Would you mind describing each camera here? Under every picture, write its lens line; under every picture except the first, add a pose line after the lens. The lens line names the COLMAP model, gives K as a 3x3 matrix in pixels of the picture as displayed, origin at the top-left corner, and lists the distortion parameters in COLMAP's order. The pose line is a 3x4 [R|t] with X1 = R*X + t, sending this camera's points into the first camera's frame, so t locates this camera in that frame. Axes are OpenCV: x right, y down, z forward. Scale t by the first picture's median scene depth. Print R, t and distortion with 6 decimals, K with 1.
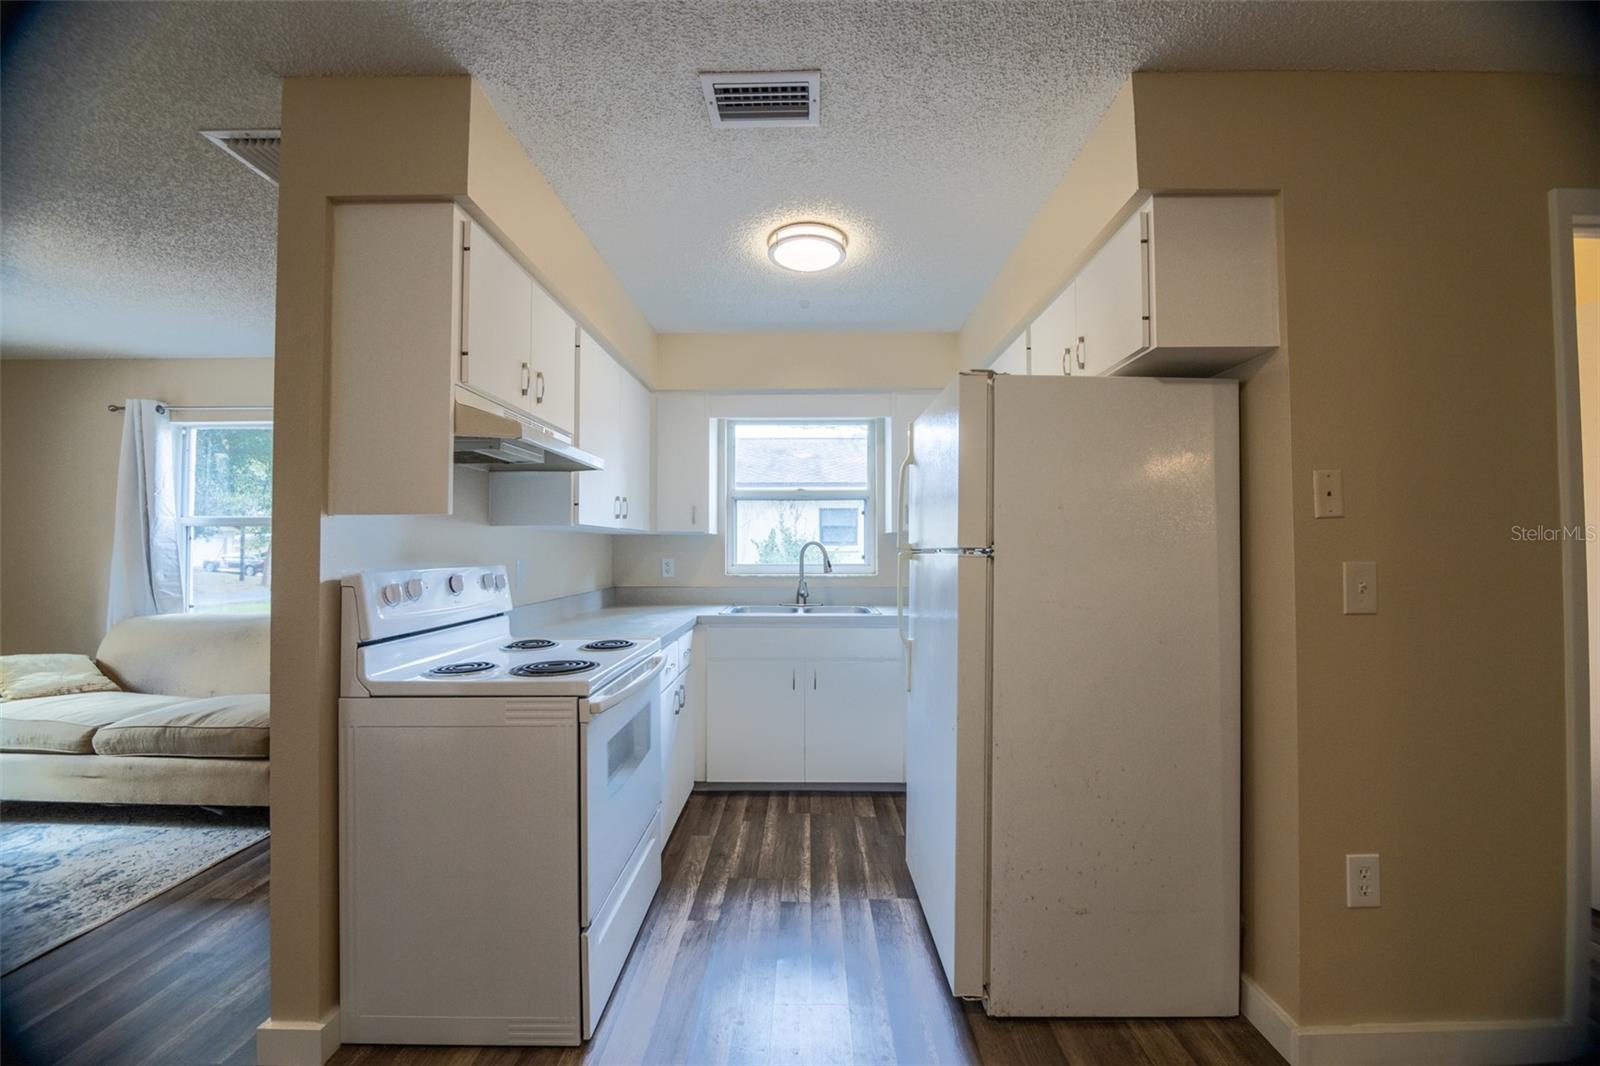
lens RADIAL K [[617.9, 0, 802.1], [0, 617.9, 535.1], [0, 0, 1]] dist [-0.016177, 0.000001]
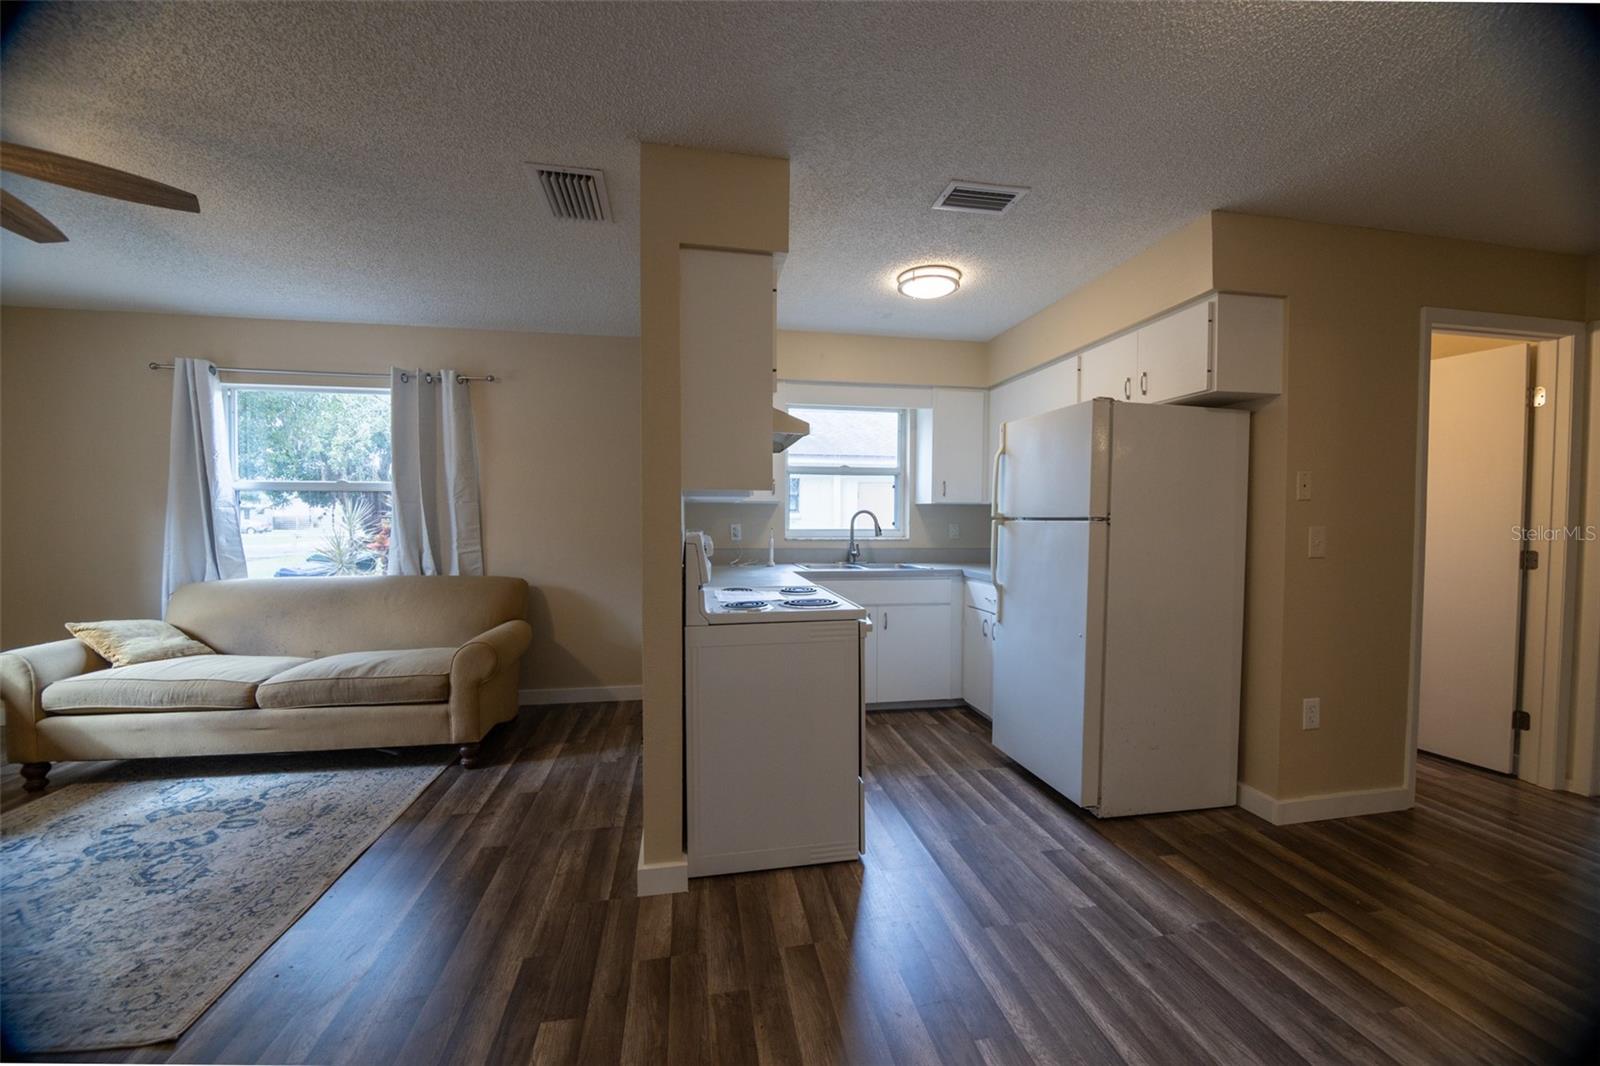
lens RADIAL K [[614.6, 0, 802.7], [0, 614.6, 535.0], [0, 0, 1]] dist [-0.014558, -0.000339]
pose [[0.981529, -0.000299, 0.191313, -0.418445], [-0.009938, 0.998569, 0.052549, -0.004112], [-0.191055, -0.053479, 0.980121, -0.194199]]
